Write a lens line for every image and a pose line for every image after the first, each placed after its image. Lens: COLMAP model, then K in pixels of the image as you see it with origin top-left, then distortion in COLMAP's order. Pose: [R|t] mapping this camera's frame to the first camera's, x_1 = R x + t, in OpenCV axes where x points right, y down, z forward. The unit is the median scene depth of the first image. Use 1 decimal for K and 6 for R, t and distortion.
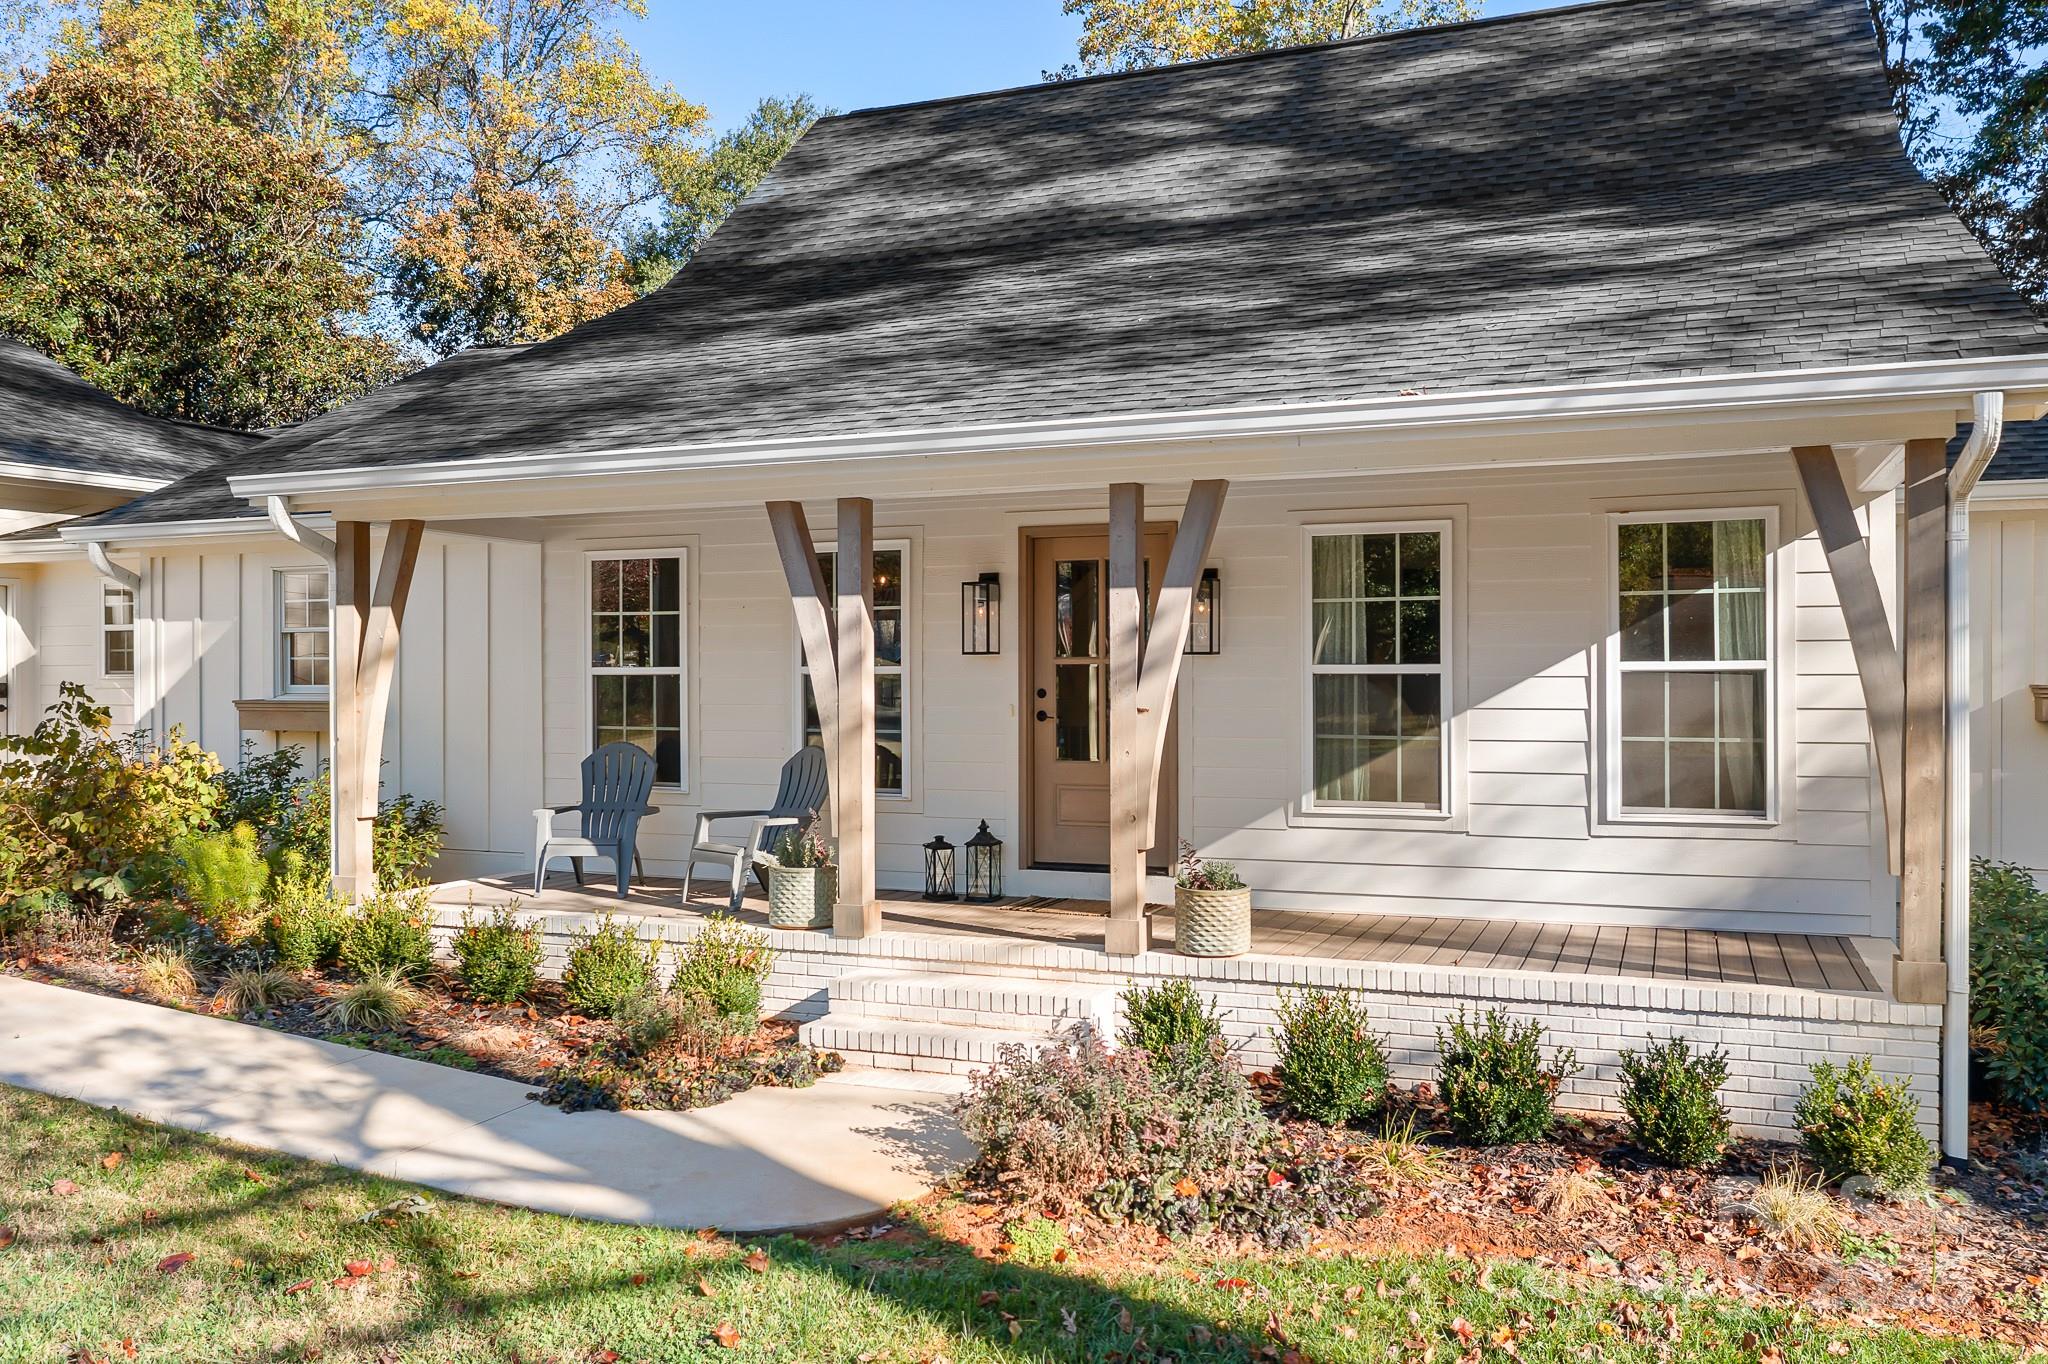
lens RADIAL K [[1641.9, 0, 1034.5], [0, 1641.9, 676.0], [0, 0, 1]] dist [-0.013847, -0.000541]
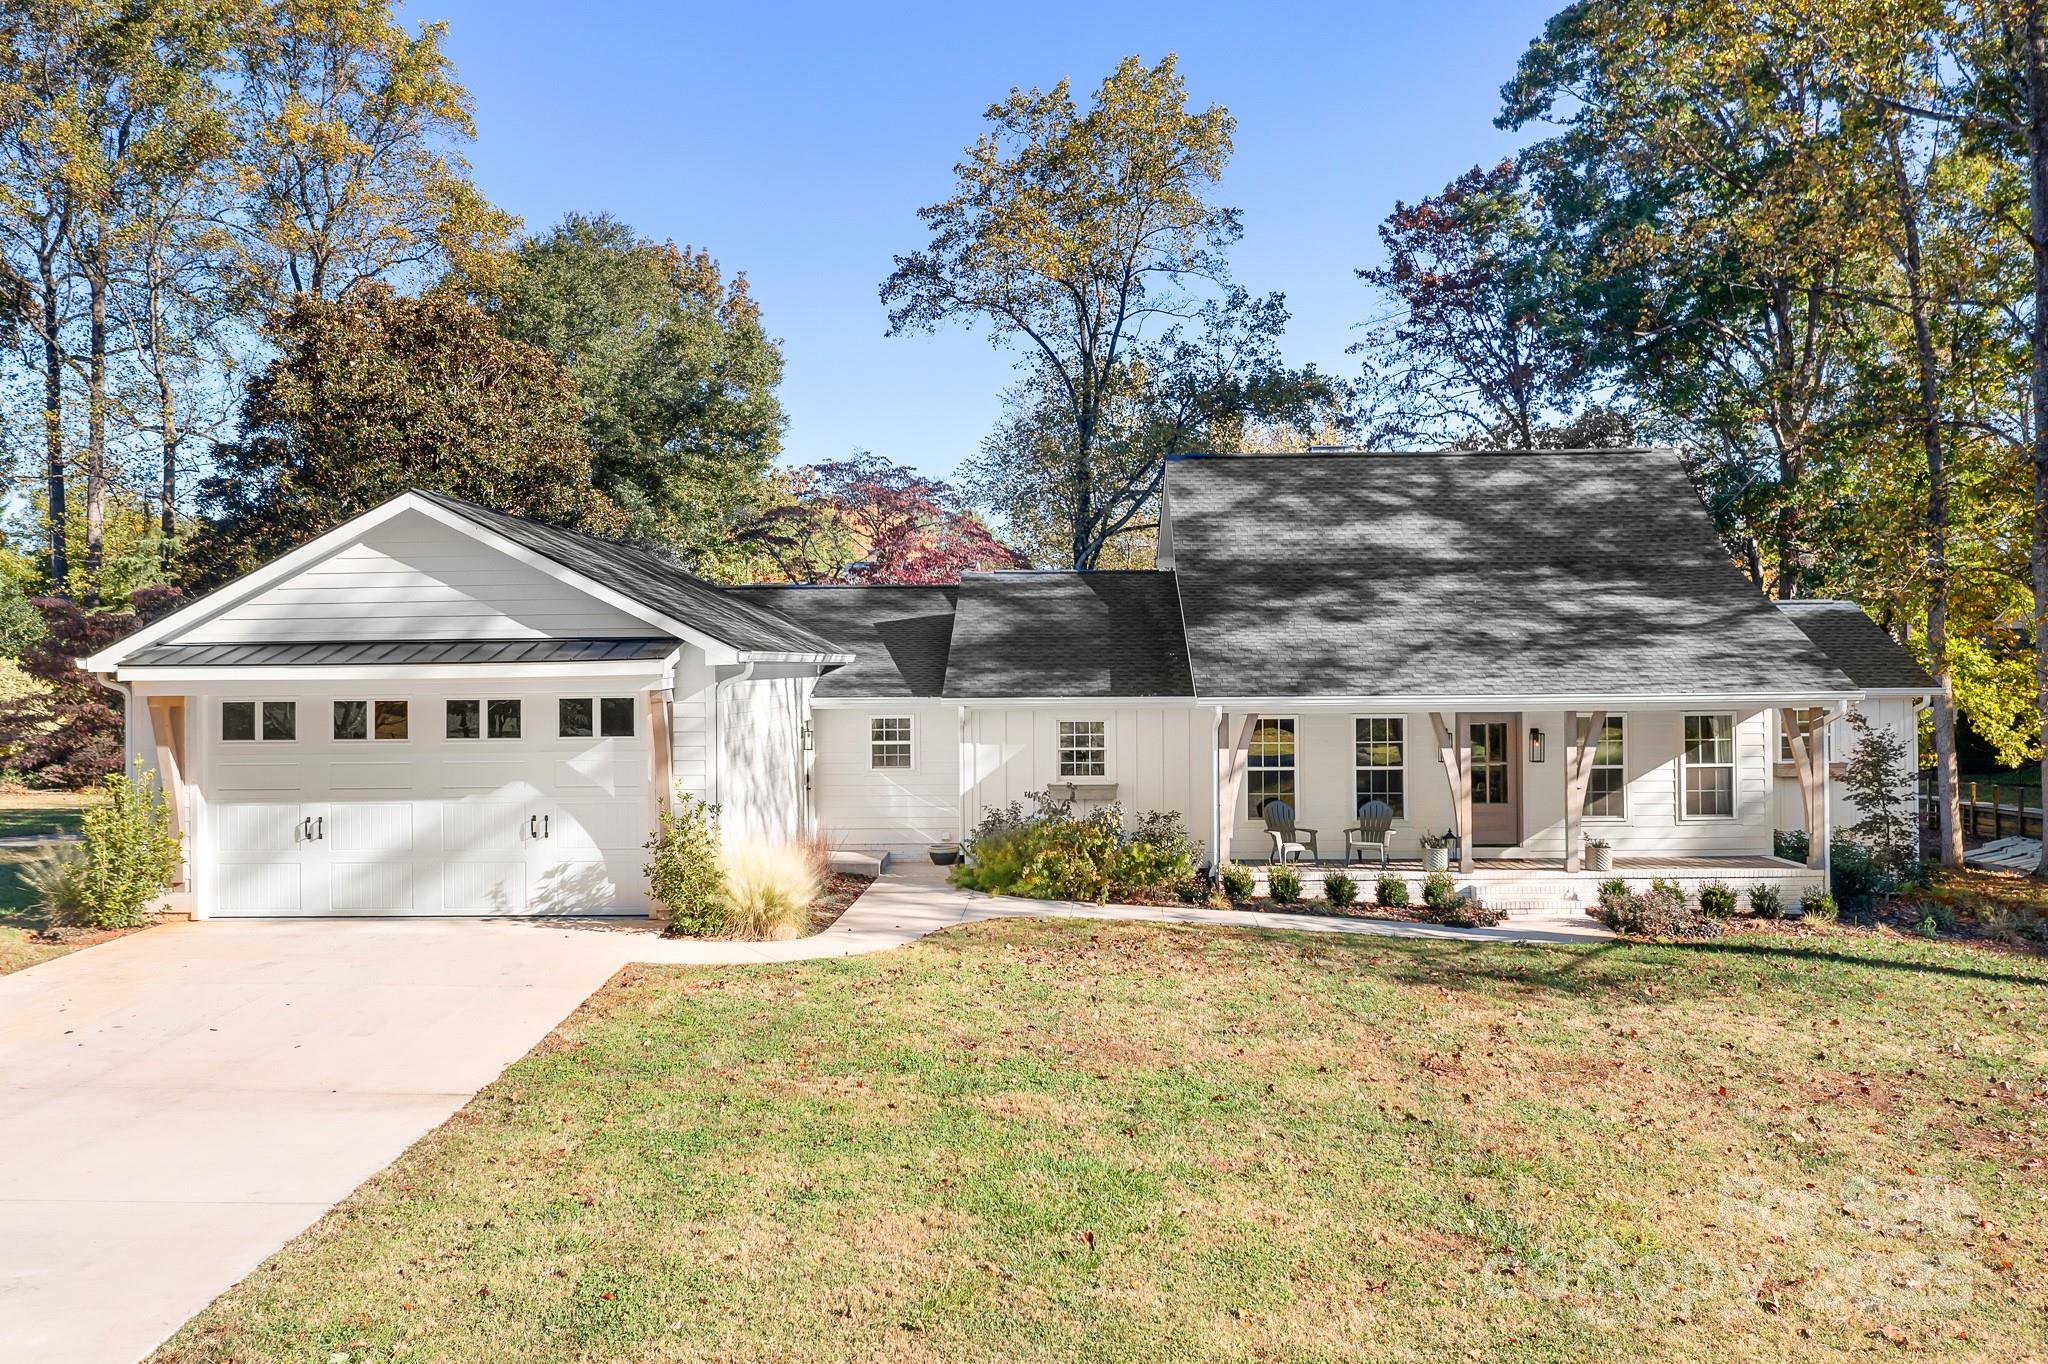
lens RADIAL K [[1667.9, 0, 1019.1], [0, 1667.9, 635.1], [0, 0, 1]] dist [-0.000055, -0.065881]
pose [[0.945819, -0.000696, 0.324693, -1.622068], [0.008752, 0.999689, -0.023349, -0.169720], [-0.324575, 0.024926, 0.945531, -1.317546]]
